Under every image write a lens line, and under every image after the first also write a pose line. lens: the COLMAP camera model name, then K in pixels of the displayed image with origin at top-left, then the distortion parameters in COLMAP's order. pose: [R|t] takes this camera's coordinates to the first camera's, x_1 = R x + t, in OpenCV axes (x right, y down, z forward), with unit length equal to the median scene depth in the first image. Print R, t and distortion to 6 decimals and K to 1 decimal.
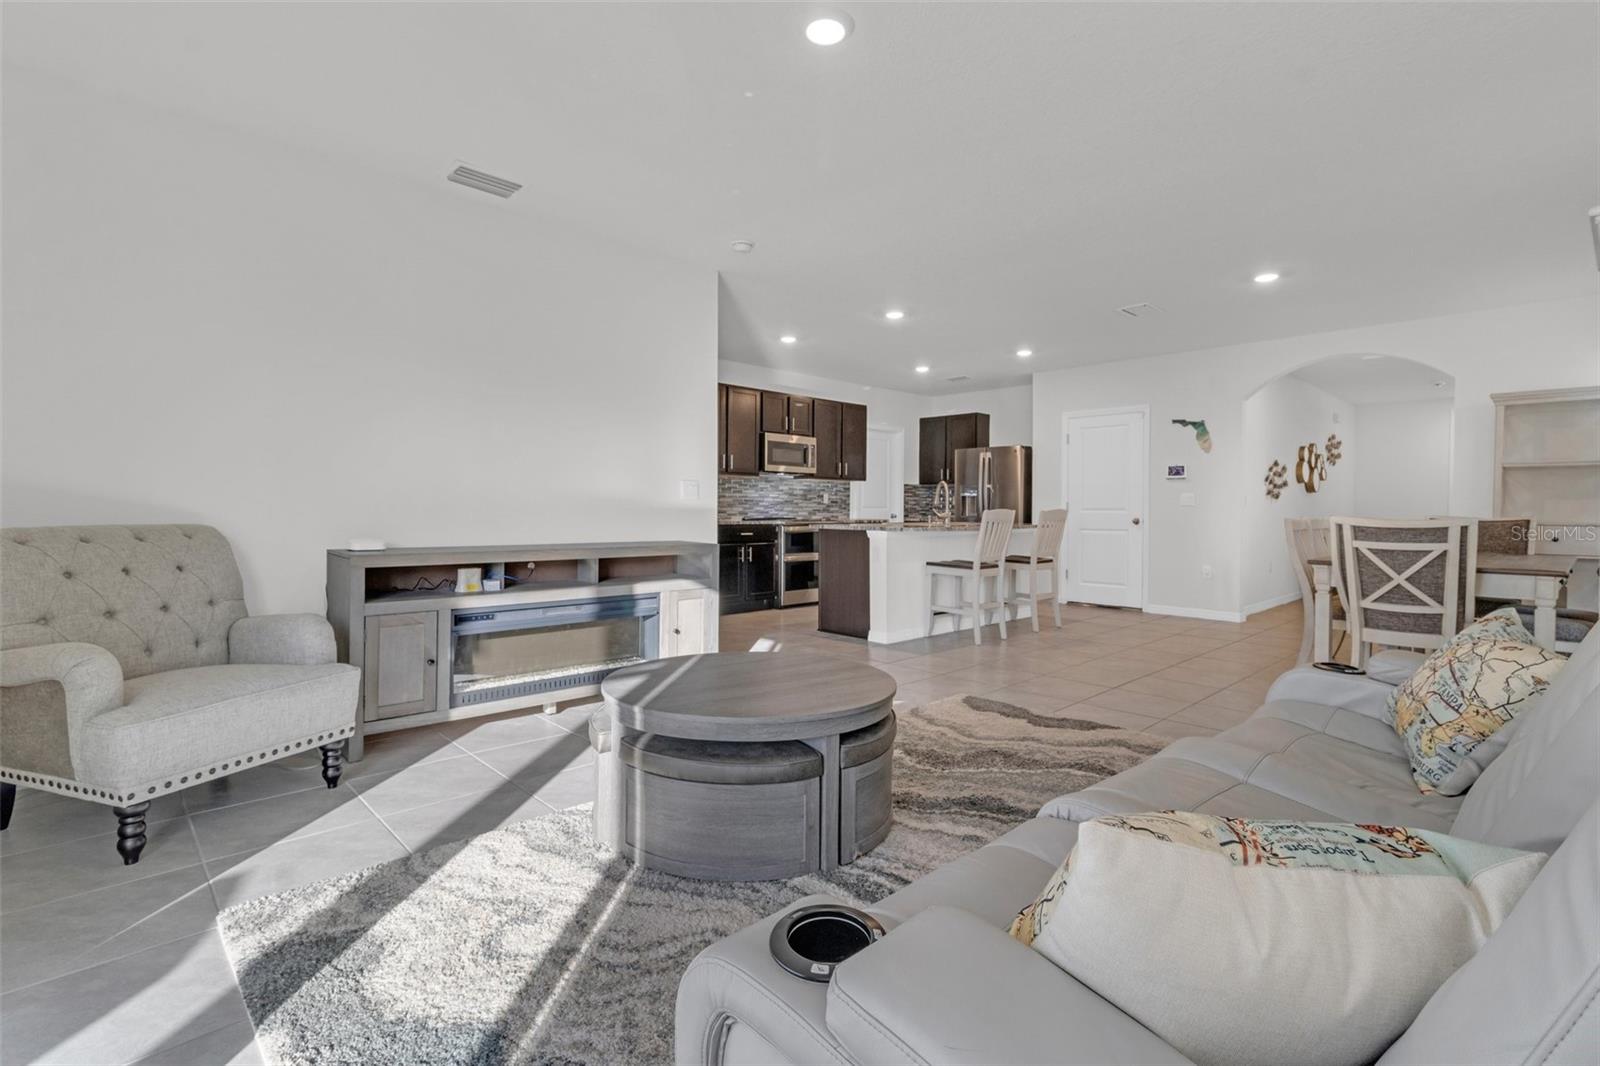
lens RADIAL K [[747.3, 0, 801.6], [0, 747.3, 523.0], [0, 0, 1]] dist [0.002574, 0.000239]
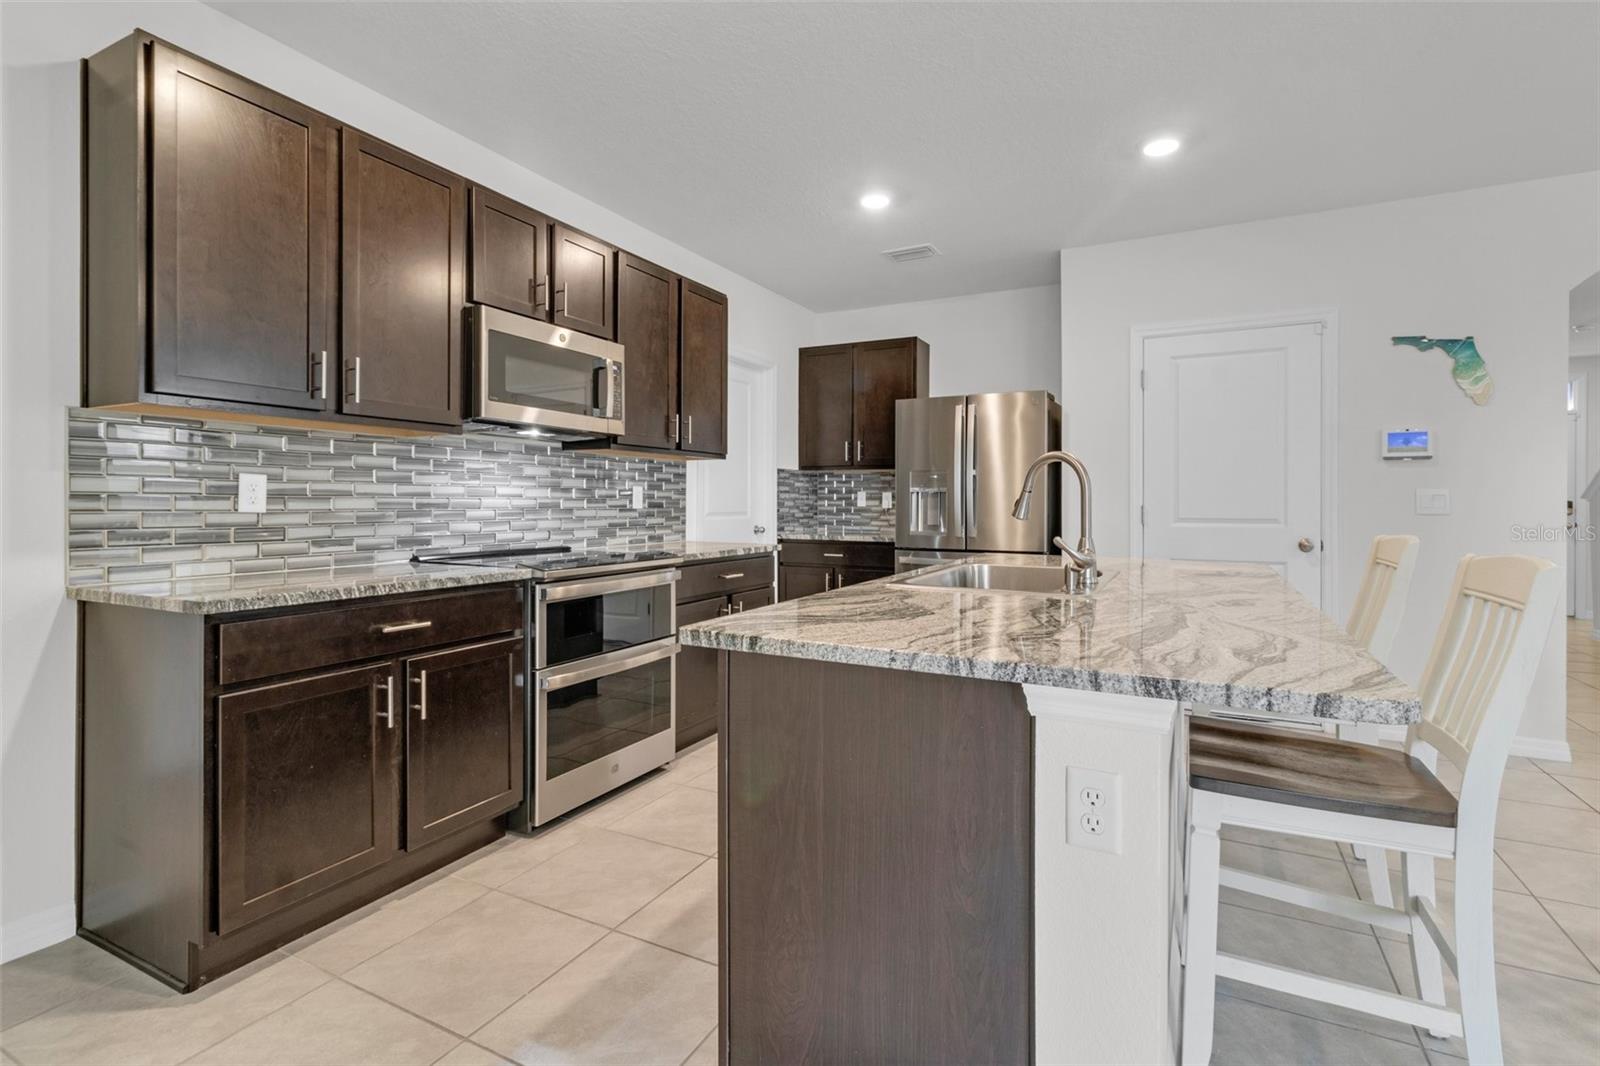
lens RADIAL K [[747.3, 0, 801.2], [0, 747.3, 507.2], [0, 0, 1]] dist [0.002574, 0.000239]
pose [[0.945971, -0.005068, 0.324210, -0.020392], [0.008455, 0.999923, -0.009041, -0.024135], [-0.324140, 0.011293, 0.945942, 0.600118]]
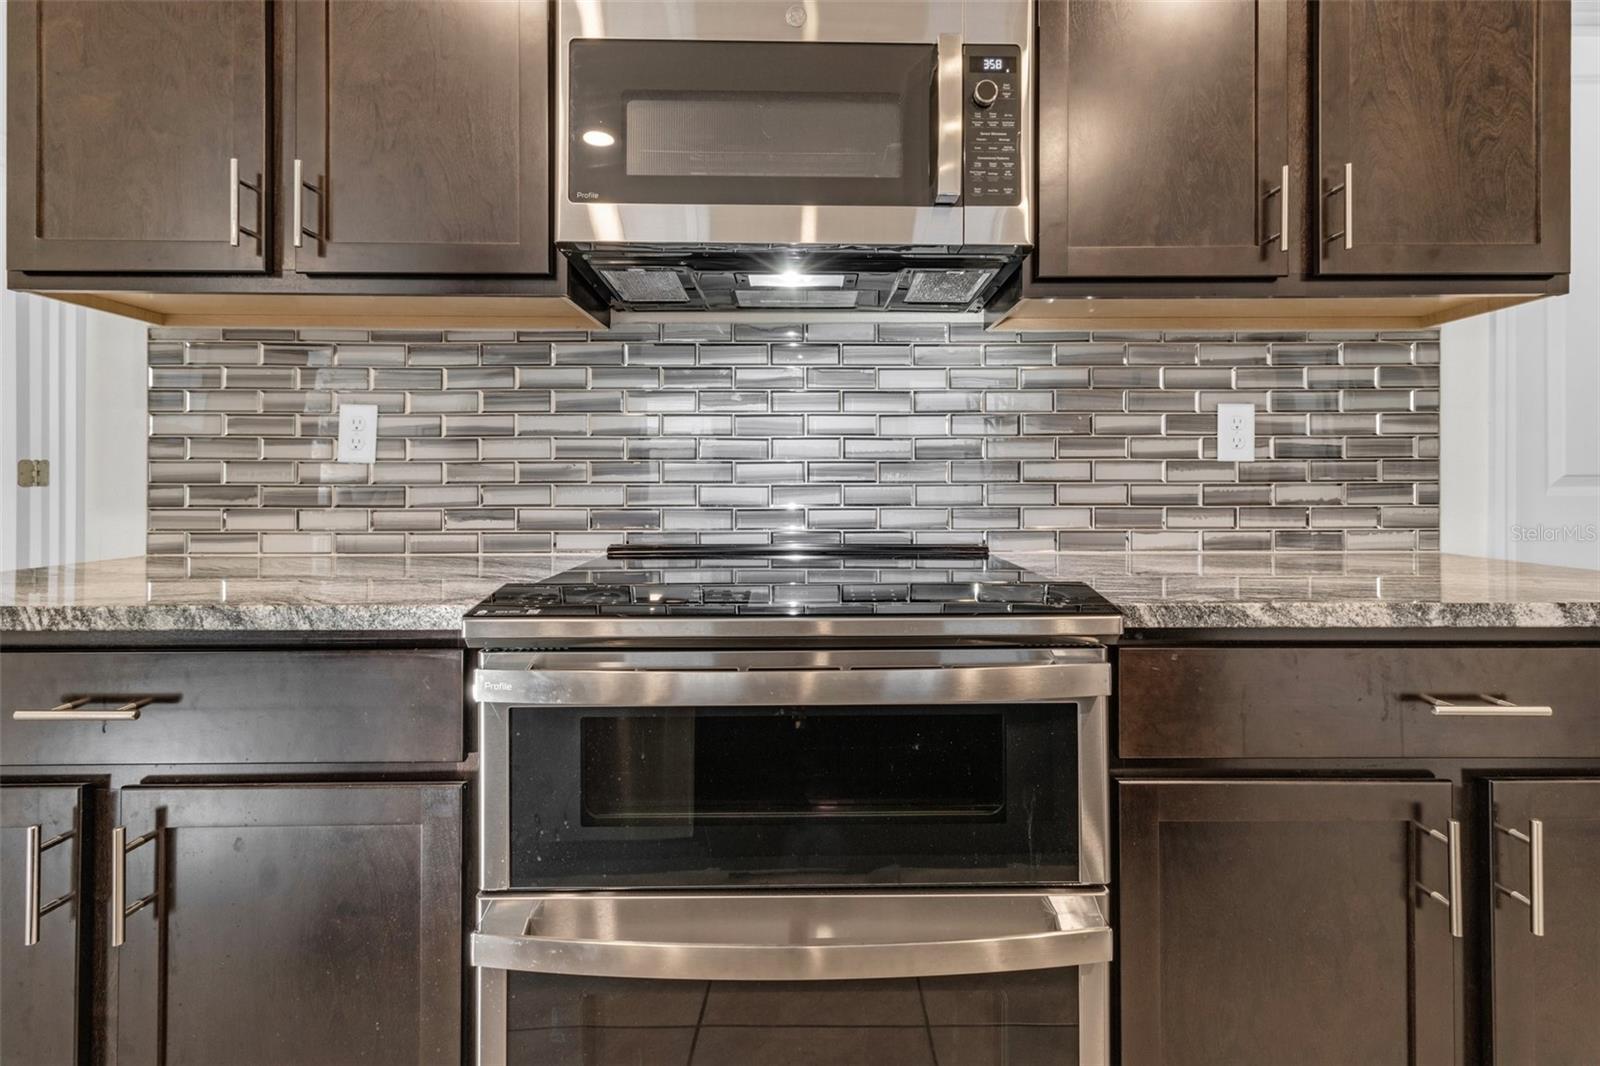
lens RADIAL K [[747.3, 0, 786.8], [0, 747.3, 477.2], [0, 0, 1]] dist [0.002574, 0.000239]
pose [[0.731295, -0.014210, -0.681913, 0.079967], [-0.006650, 0.999587, -0.027961, -0.018422], [0.682029, 0.024983, 0.730899, 0.868719]]
